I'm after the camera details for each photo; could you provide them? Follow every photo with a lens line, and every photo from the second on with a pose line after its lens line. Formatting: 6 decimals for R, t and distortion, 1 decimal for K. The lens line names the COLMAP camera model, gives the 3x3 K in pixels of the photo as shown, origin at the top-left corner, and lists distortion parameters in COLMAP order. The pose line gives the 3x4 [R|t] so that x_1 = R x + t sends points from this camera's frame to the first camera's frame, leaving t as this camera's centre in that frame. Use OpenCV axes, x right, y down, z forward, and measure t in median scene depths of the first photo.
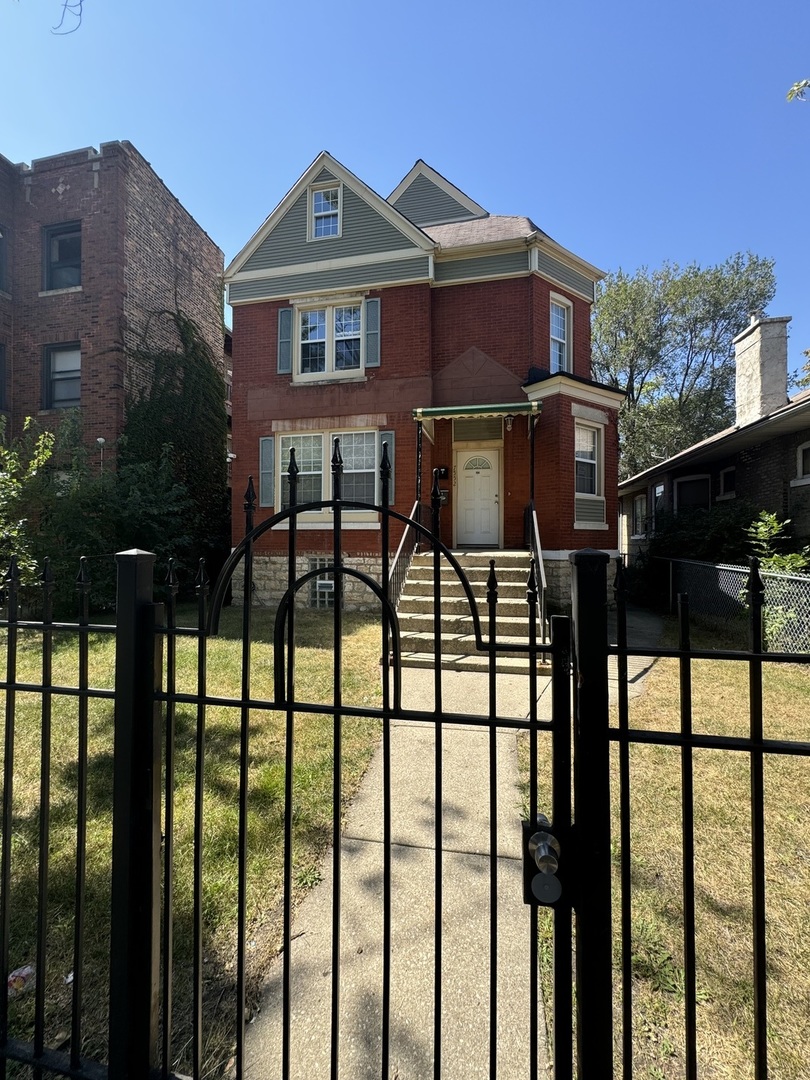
lens RADIAL K [[430.9, 0, 406.1], [0, 430.9, 539.3], [0, 0, 1]] dist [-0.004184, 0.000342]
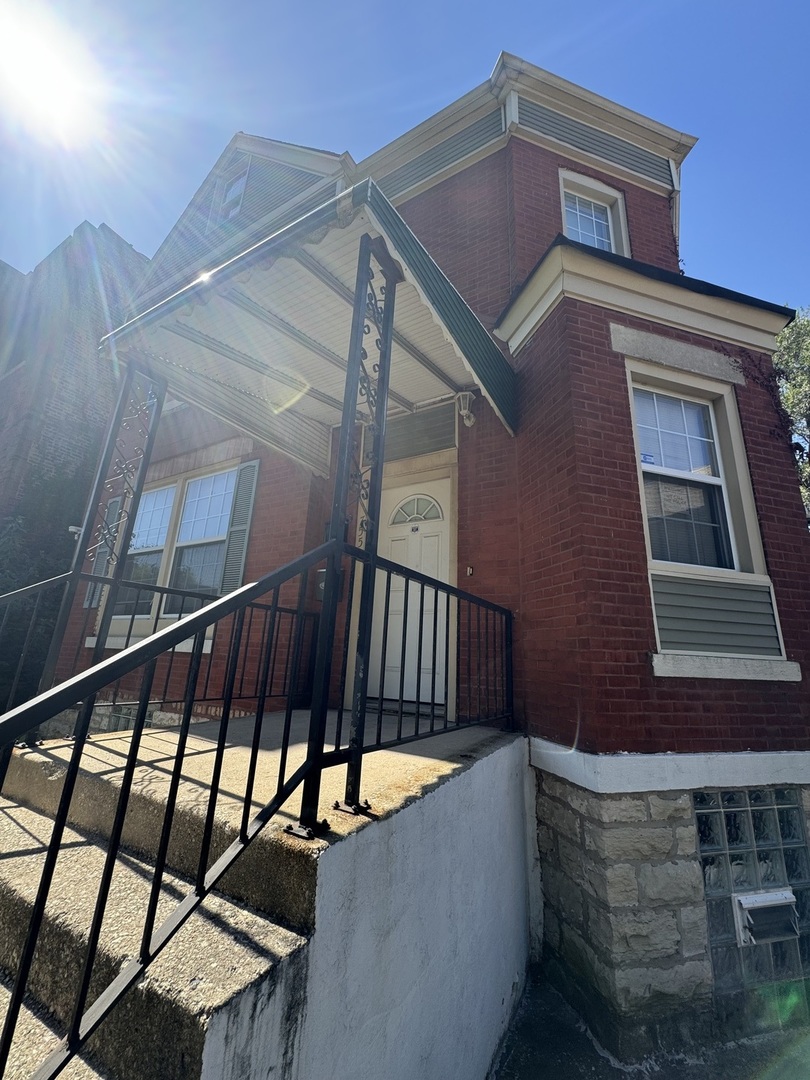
lens RADIAL K [[434.8, 0, 411.3], [0, 434.8, 536.7], [0, 0, 1]] dist [-0.001225, 0.000137]
pose [[0.951632, -0.048263, -0.303426, 0.295337], [-0.038545, 0.961029, -0.273748, -0.024810], [0.304813, 0.272203, 0.912685, 0.589371]]
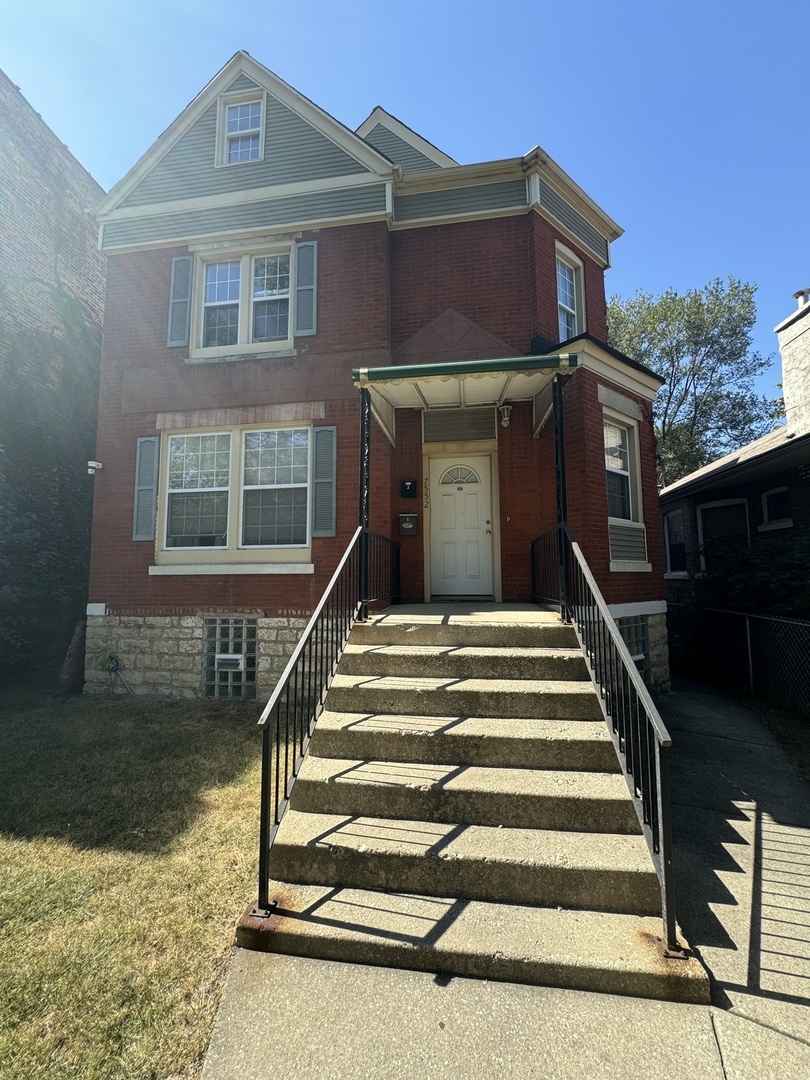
lens RADIAL K [[430.9, 0, 406.1], [0, 430.9, 539.3], [0, 0, 1]] dist [-0.004184, 0.000342]
pose [[0.998017, -0.003741, 0.062838, 0.038143], [0.009105, 0.996314, -0.085295, -0.017906], [-0.062287, 0.085698, 0.994372, 0.334070]]
